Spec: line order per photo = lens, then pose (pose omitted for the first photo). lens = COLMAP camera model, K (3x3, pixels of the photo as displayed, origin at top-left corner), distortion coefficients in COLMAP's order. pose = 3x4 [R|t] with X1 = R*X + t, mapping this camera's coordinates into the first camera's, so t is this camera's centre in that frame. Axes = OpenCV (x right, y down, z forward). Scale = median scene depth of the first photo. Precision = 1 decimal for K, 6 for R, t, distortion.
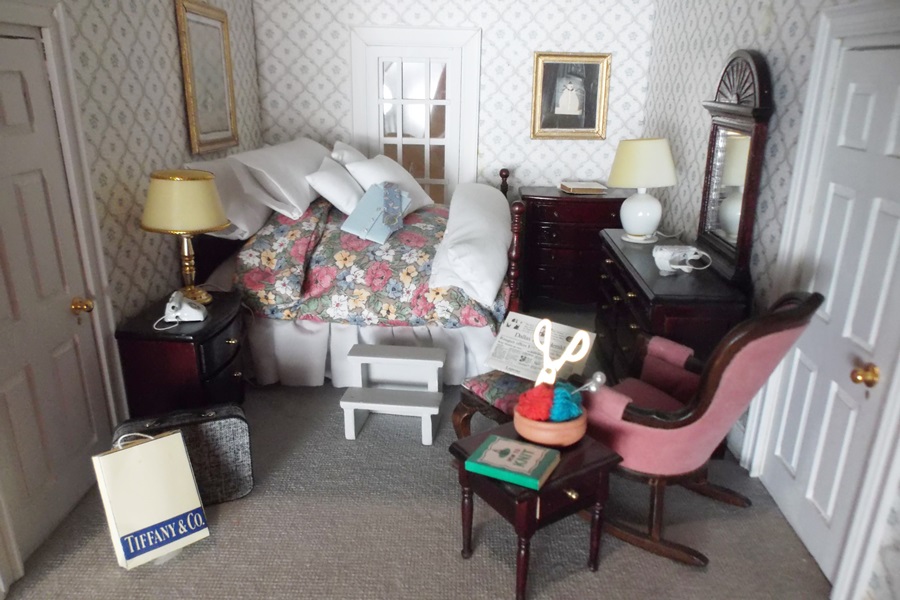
lens RADIAL K [[660.3, 0, 450.0], [0, 660.3, 300.0], [0, 0, 1]] dist [0.064018, 0.000501]
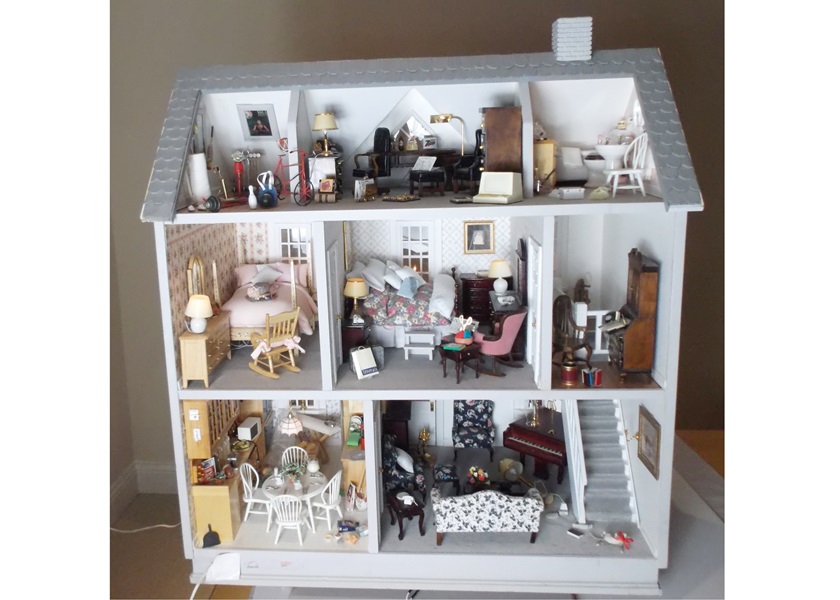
lens RADIAL K [[730.5, 0, 364.5], [0, 730.5, 273.7], [0, 0, 1]] dist [-0.010778, -0.003708]
pose [[0.997560, -0.033380, -0.061315, -0.104533], [0.025599, 0.992007, -0.123560, 0.193803], [0.064950, 0.121689, 0.990441, -2.174629]]
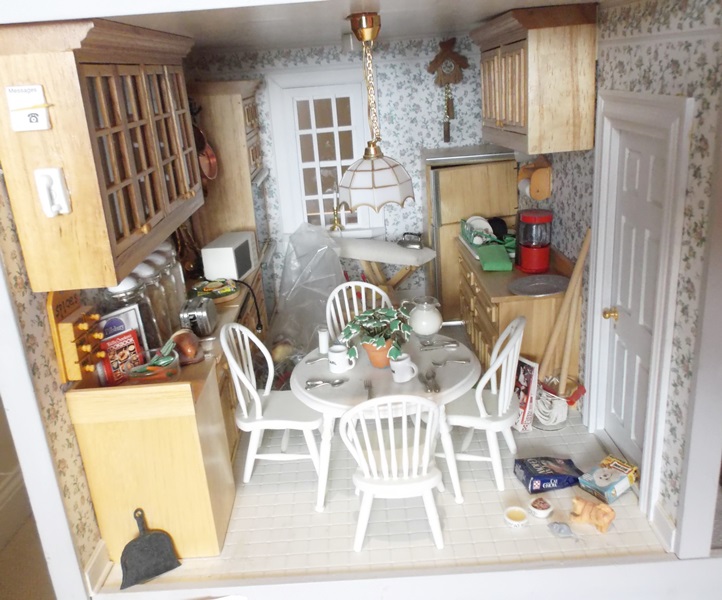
lens RADIAL K [[670.0, 0, 361.0], [0, 670.0, 300.0], [0, 0, 1]] dist [-0.001301, -0.000120]
pose [[0.995852, -0.089510, 0.016357, -0.645275], [0.089428, 0.995977, 0.005700, 0.569222], [-0.016801, -0.004214, 0.999850, -0.063288]]
